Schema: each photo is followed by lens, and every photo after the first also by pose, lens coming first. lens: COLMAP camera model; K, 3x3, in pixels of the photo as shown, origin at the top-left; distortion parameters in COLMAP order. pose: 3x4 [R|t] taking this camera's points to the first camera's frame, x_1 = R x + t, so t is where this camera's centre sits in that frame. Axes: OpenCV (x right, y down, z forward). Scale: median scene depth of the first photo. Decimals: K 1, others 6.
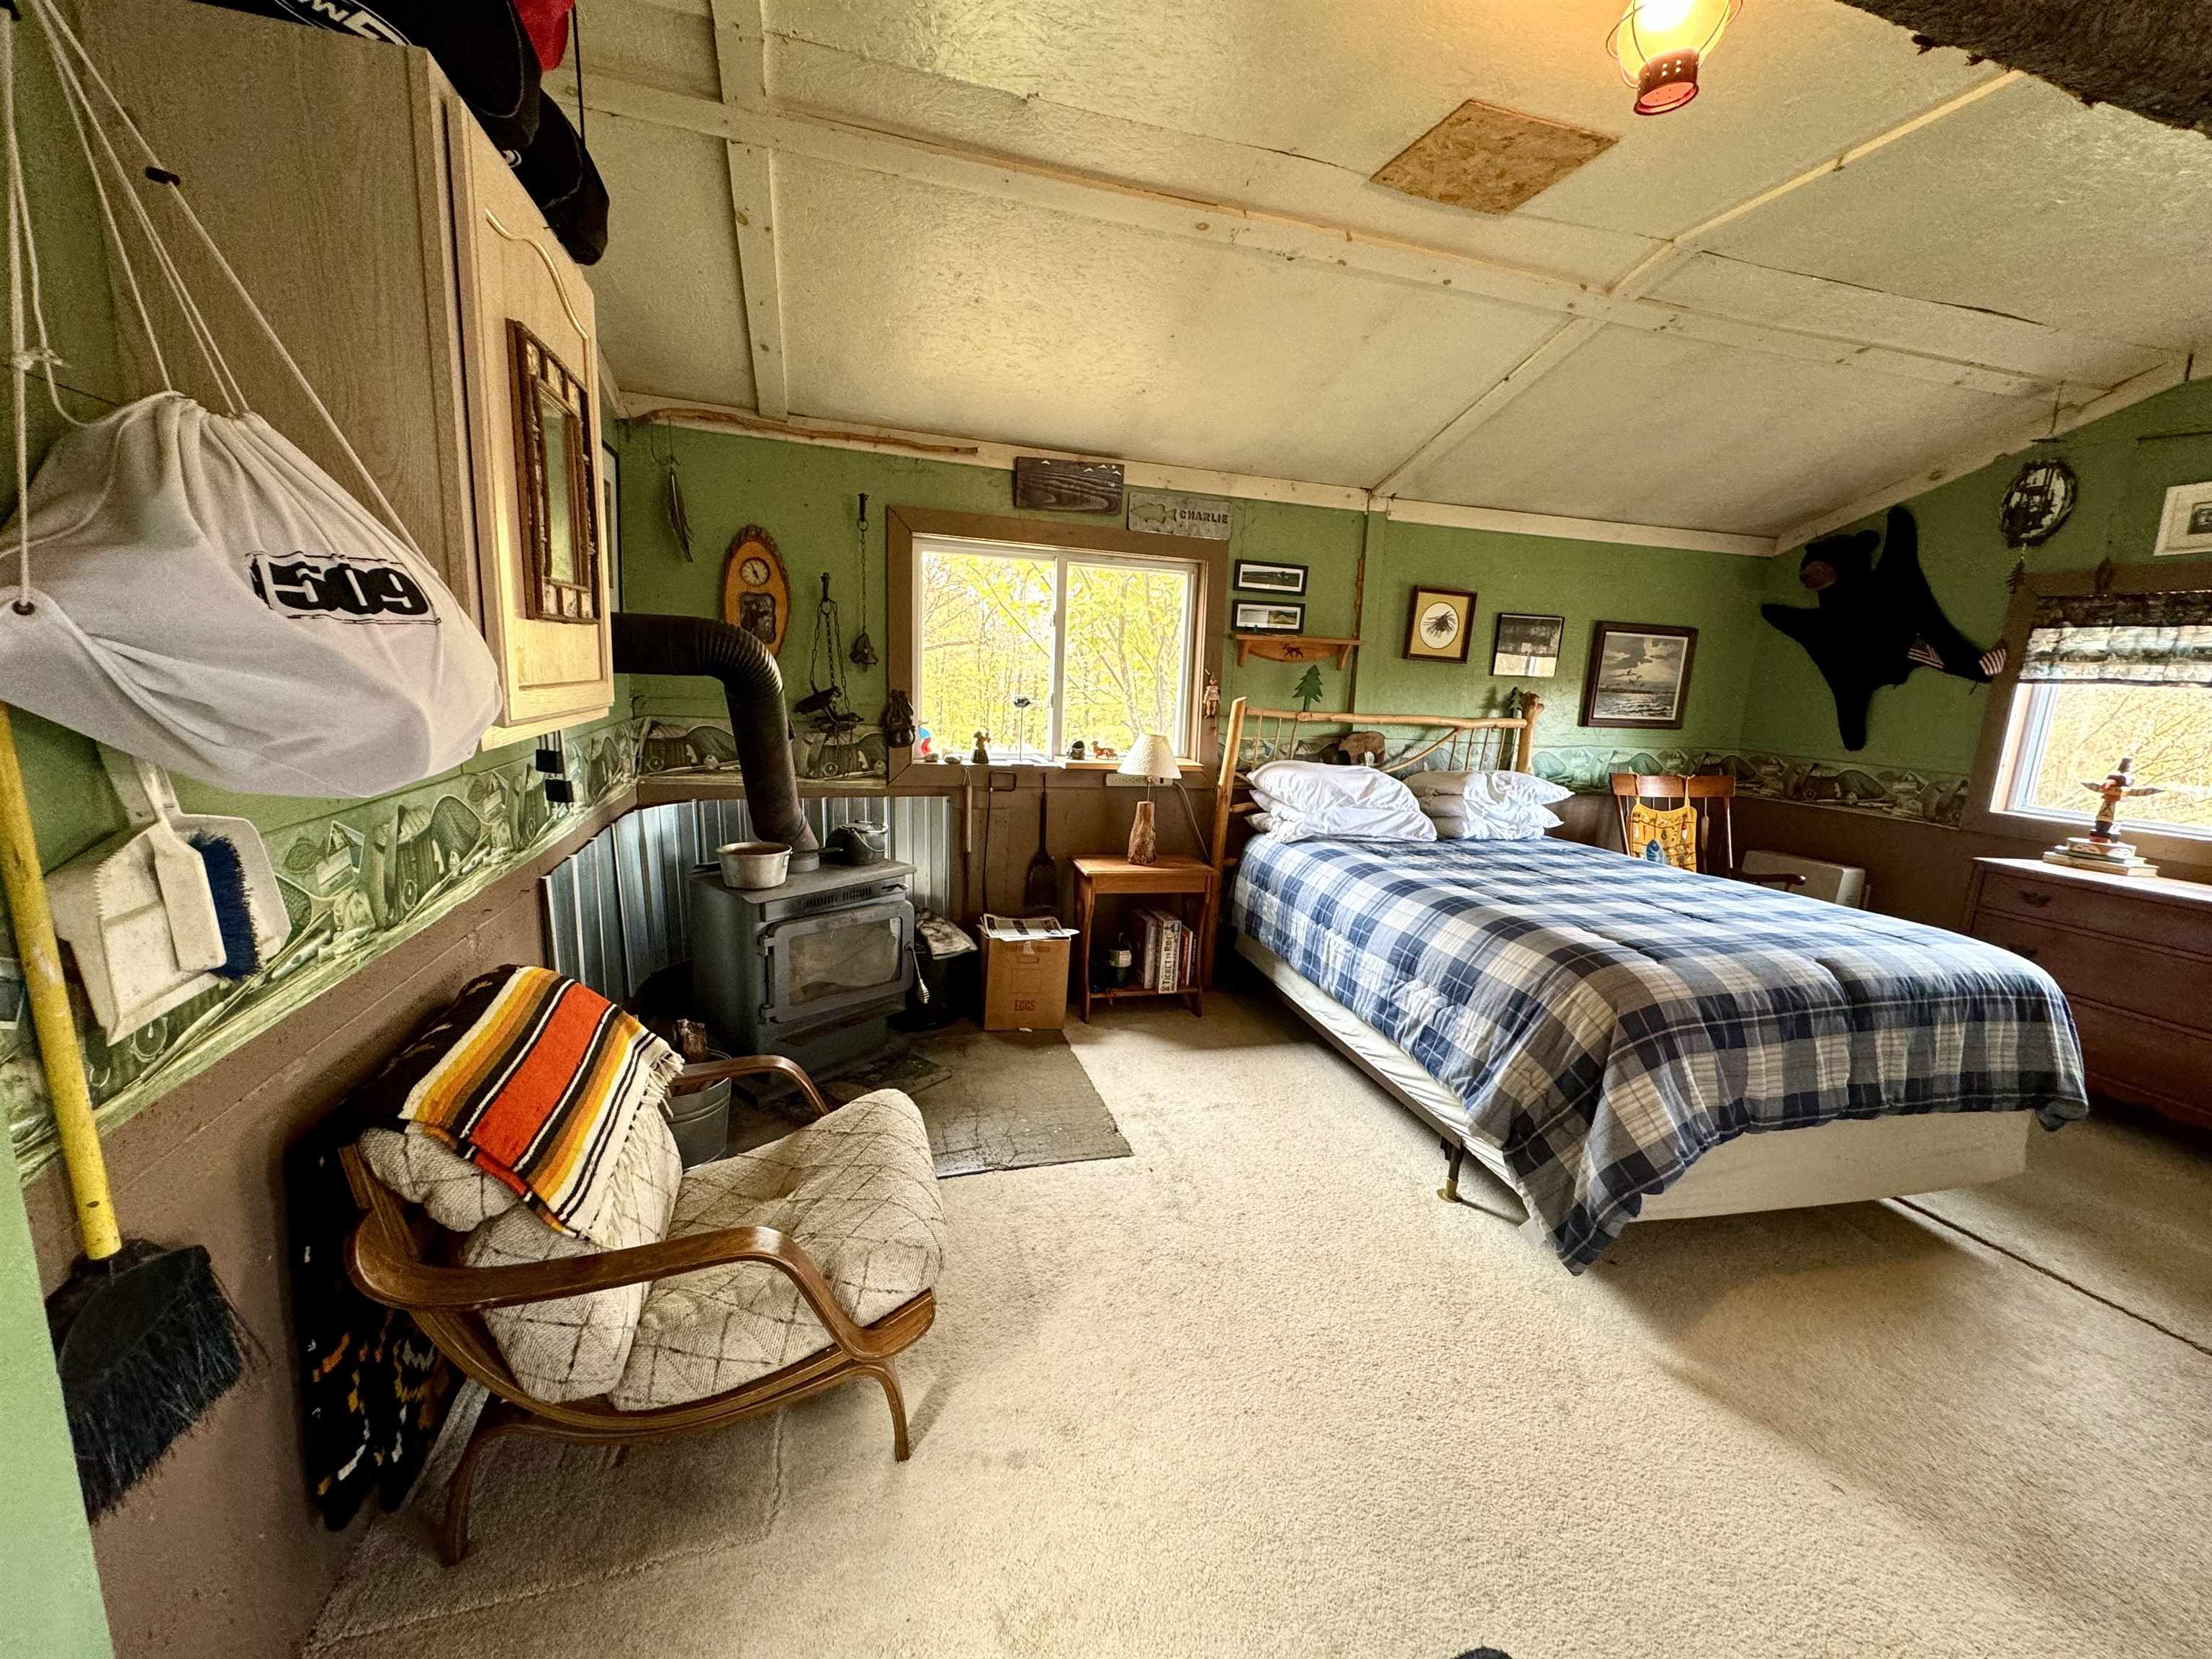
lens RADIAL K [[878.4, 0, 1106.0], [0, 878.4, 829.5], [0, 0, 1]] dist [-0.001772, 0.000361]
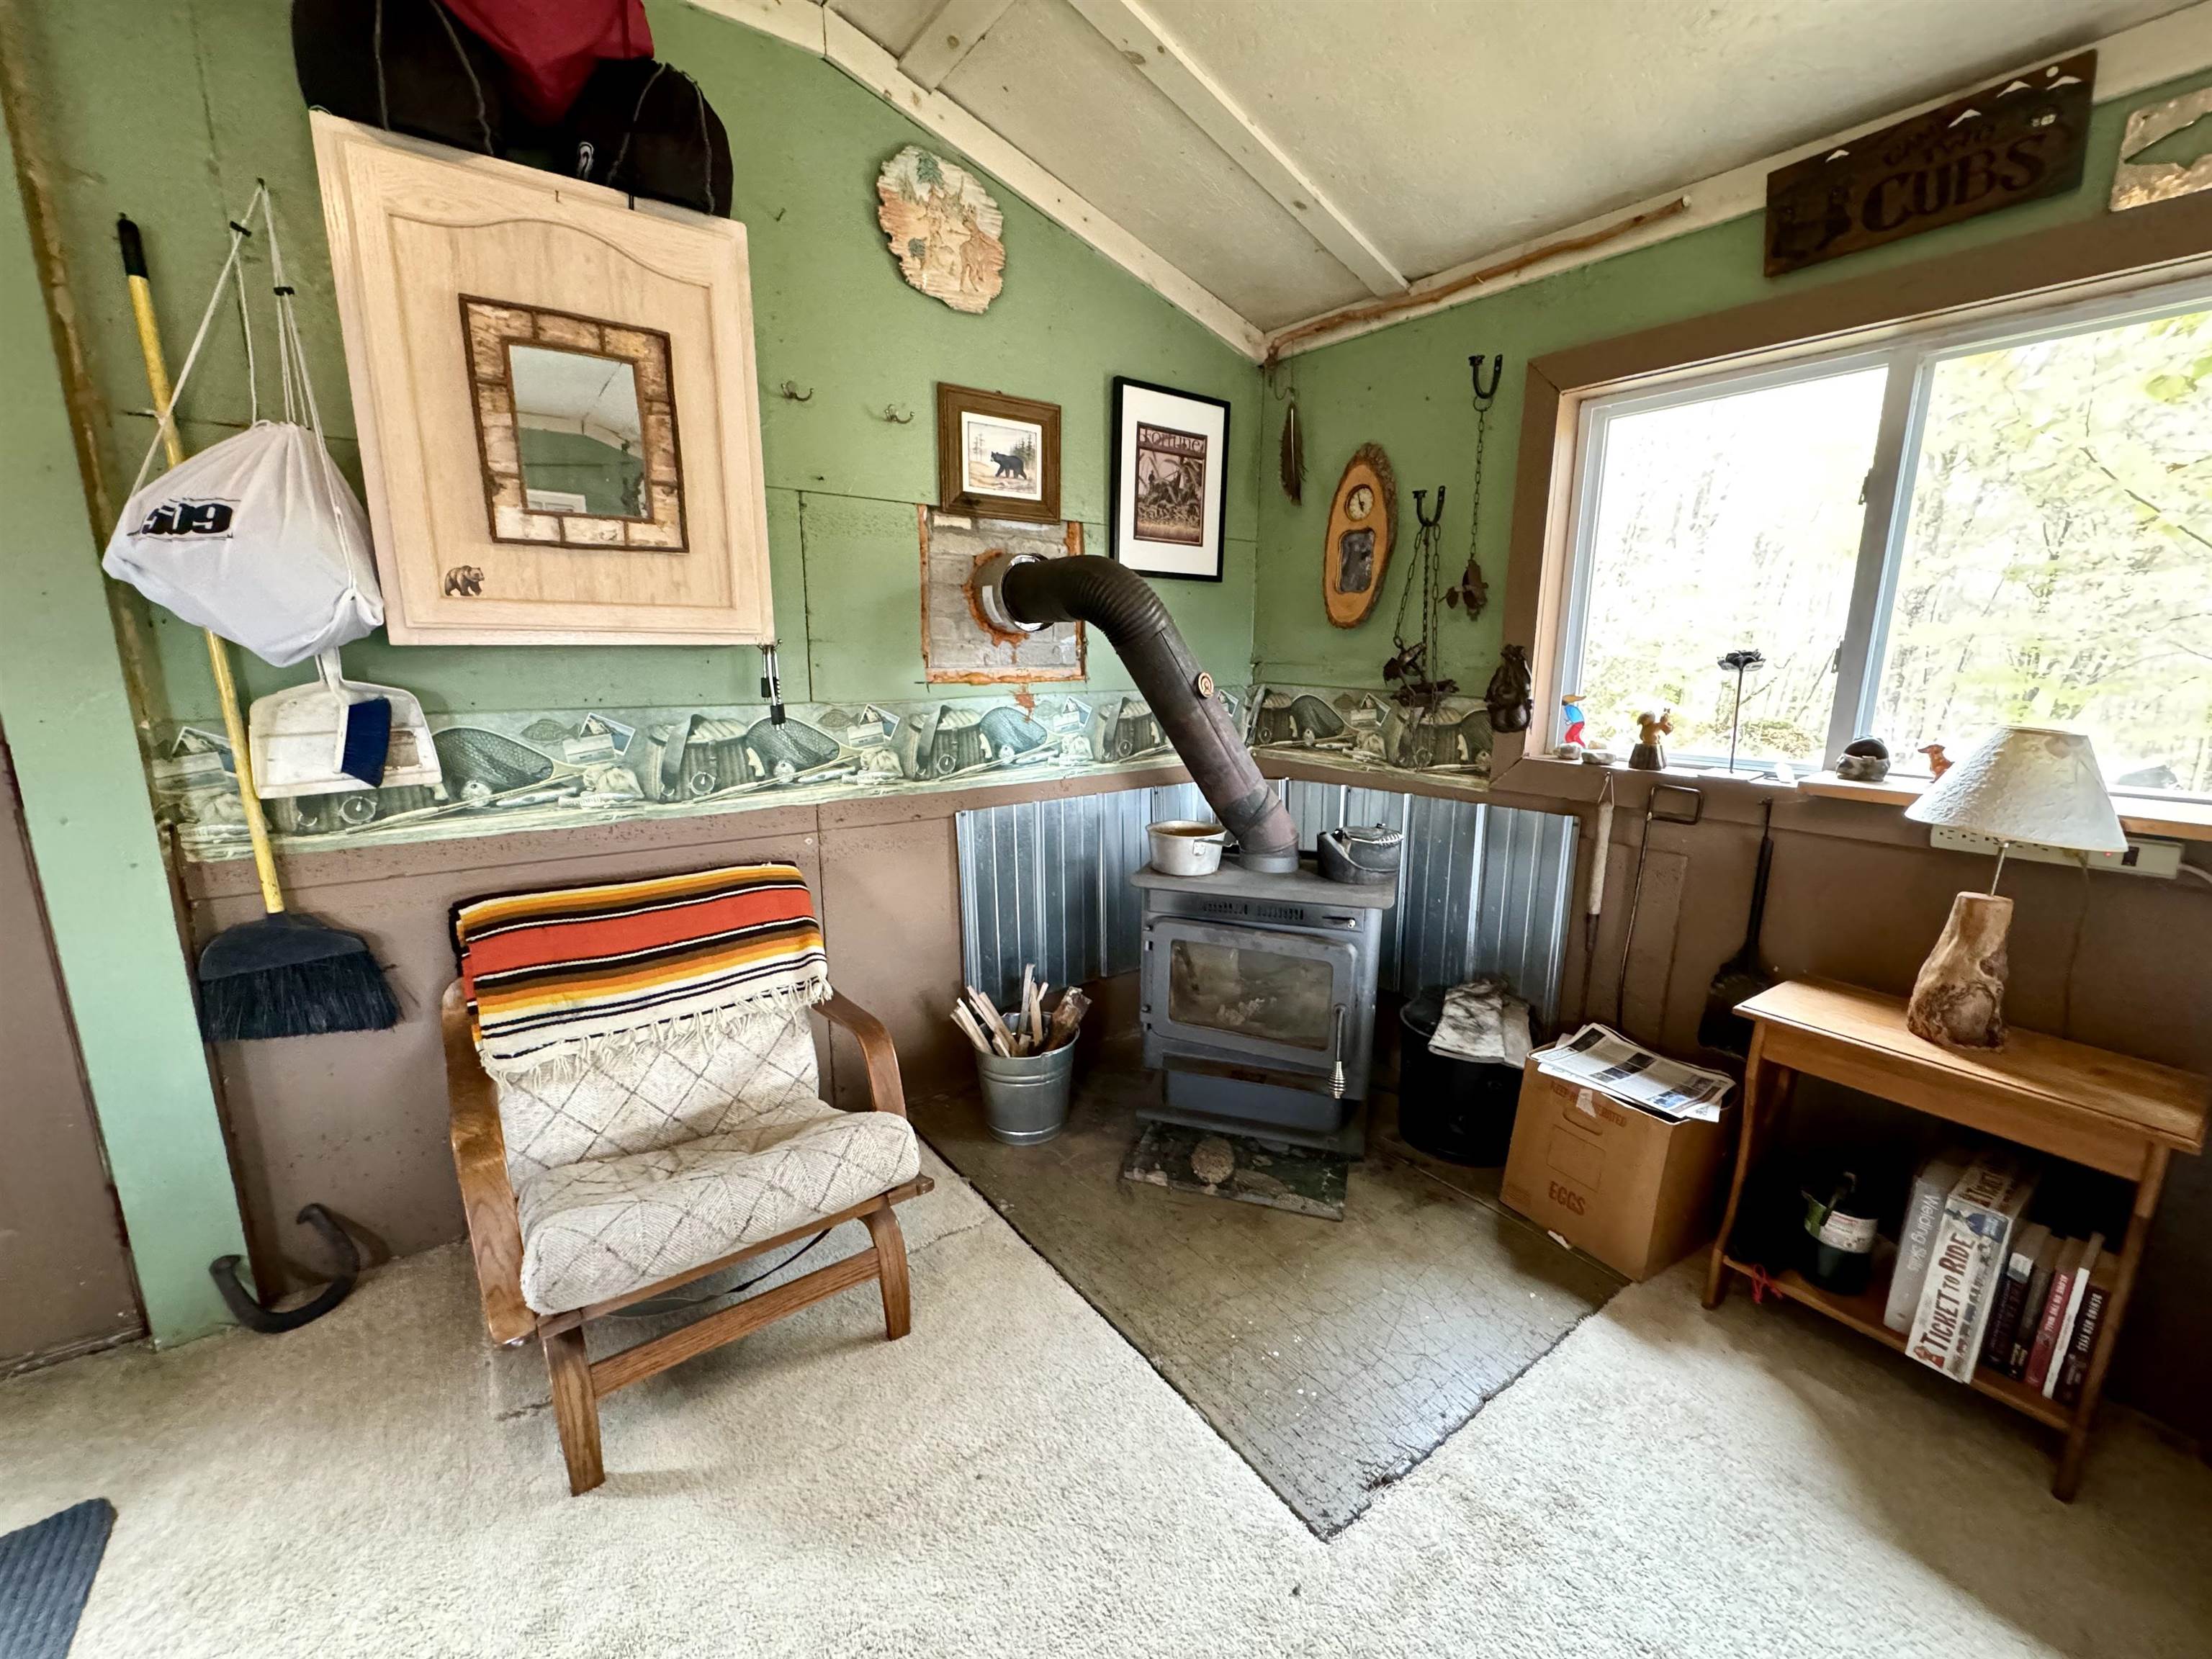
lens RADIAL K [[878.4, 0, 1106.0], [0, 878.4, 829.5], [0, 0, 1]] dist [-0.001772, 0.000361]
pose [[0.339981, 0.145798, -0.929062, 0.292844], [-0.160237, 0.982444, 0.095538, -0.036699], [0.926681, 0.116389, 0.357375, 0.497176]]
